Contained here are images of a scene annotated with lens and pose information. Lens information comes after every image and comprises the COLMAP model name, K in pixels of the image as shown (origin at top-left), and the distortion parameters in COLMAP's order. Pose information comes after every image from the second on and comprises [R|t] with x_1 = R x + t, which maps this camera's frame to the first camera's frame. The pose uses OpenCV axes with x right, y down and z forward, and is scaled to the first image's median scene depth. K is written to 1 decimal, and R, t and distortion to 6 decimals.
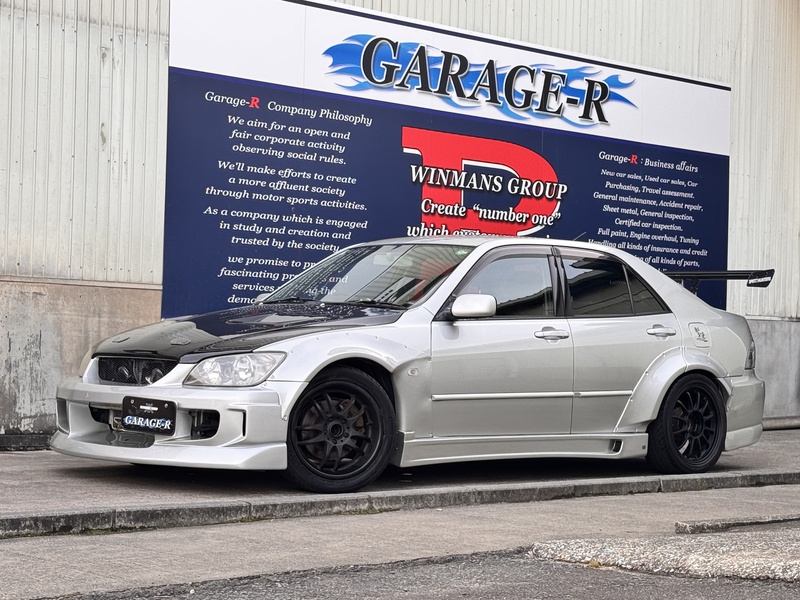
lens RADIAL K [[1732.0, 0, 401.7], [0, 1732.0, 302.8], [0, 0, 1]] dist [0.207127, 0.000000]
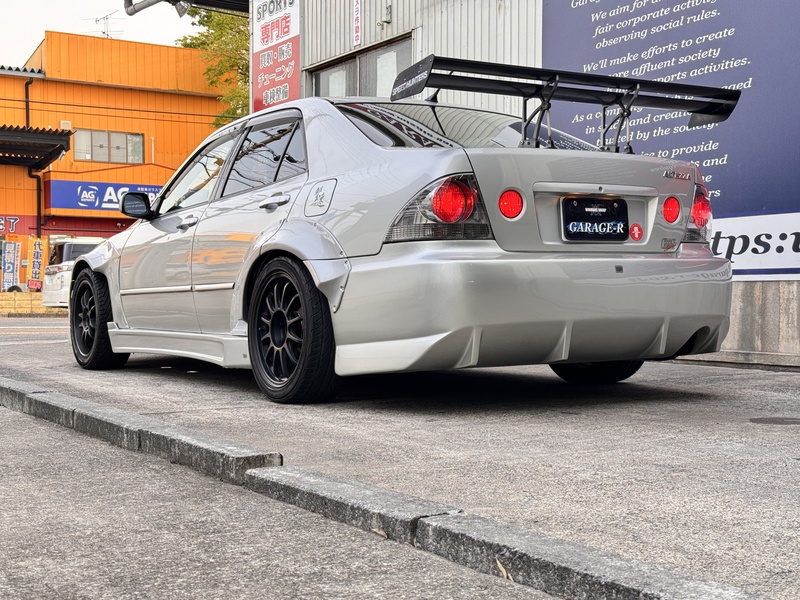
lens RADIAL K [[1128.0, 0, 399.9], [0, 1128.0, 300.1], [0, 0, 1]] dist [0.092507, 0.000000]
pose [[-0.183600, -0.020663, -0.982784, 0.505469], [0.026345, 0.999317, -0.025932, 0.060064], [0.982648, -0.030652, -0.182930, 0.951174]]
